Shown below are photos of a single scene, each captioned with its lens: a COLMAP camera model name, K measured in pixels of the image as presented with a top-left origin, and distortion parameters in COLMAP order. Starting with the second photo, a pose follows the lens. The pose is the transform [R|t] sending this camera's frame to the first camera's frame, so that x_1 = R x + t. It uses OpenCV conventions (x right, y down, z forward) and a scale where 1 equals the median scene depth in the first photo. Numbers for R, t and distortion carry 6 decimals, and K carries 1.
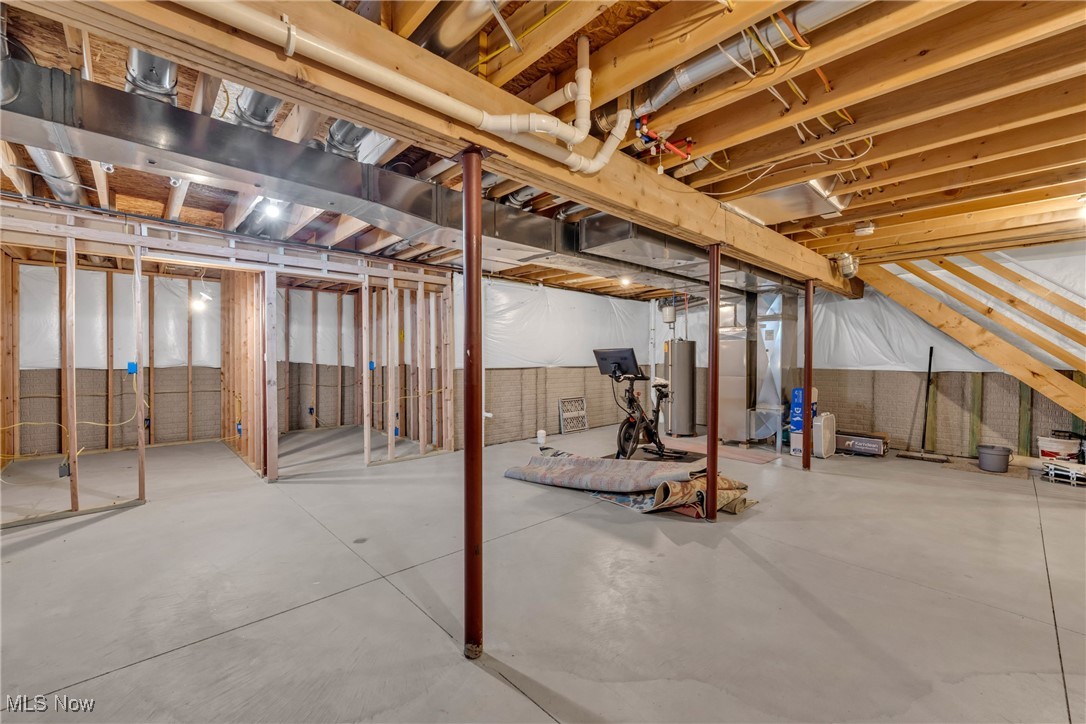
lens RADIAL K [[454.6, 0, 543.0], [0, 454.6, 362.0], [0, 0, 1]] dist [0.000156, -0.000007]
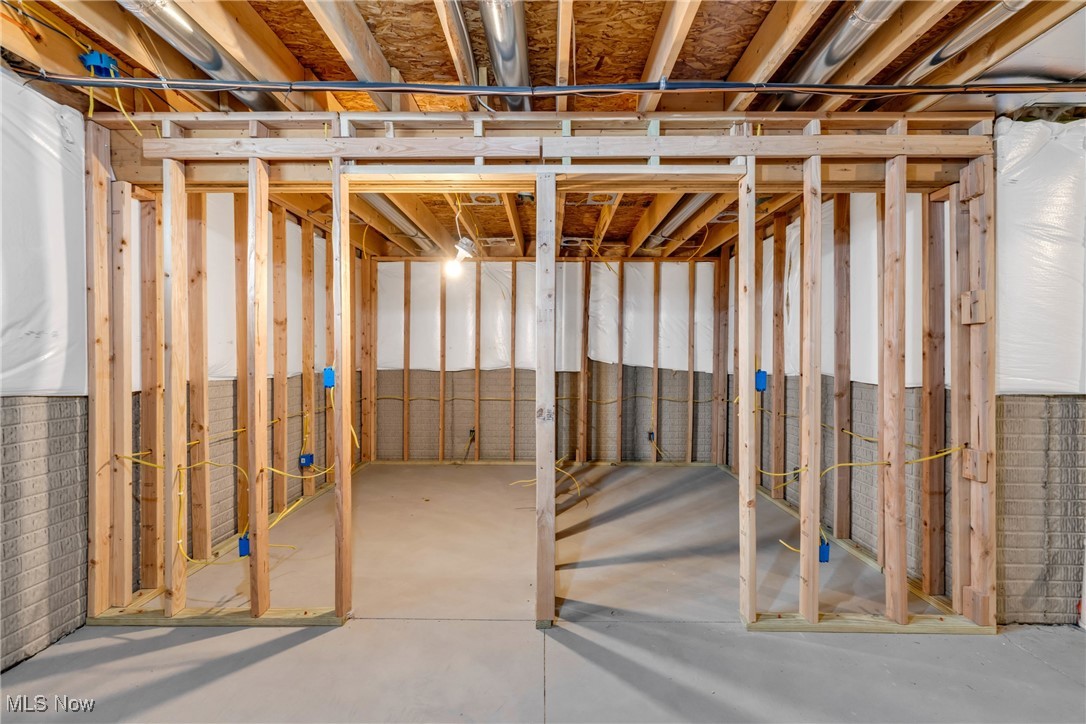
lens RADIAL K [[454.6, 0, 543.0], [0, 454.6, 362.0], [0, 0, 1]] dist [0.000156, -0.000007]
pose [[0.736008, 0.008514, -0.676920, -0.193096], [-0.008614, 0.999958, 0.003211, -0.005981], [0.676918, 0.003468, 0.736050, 0.447490]]
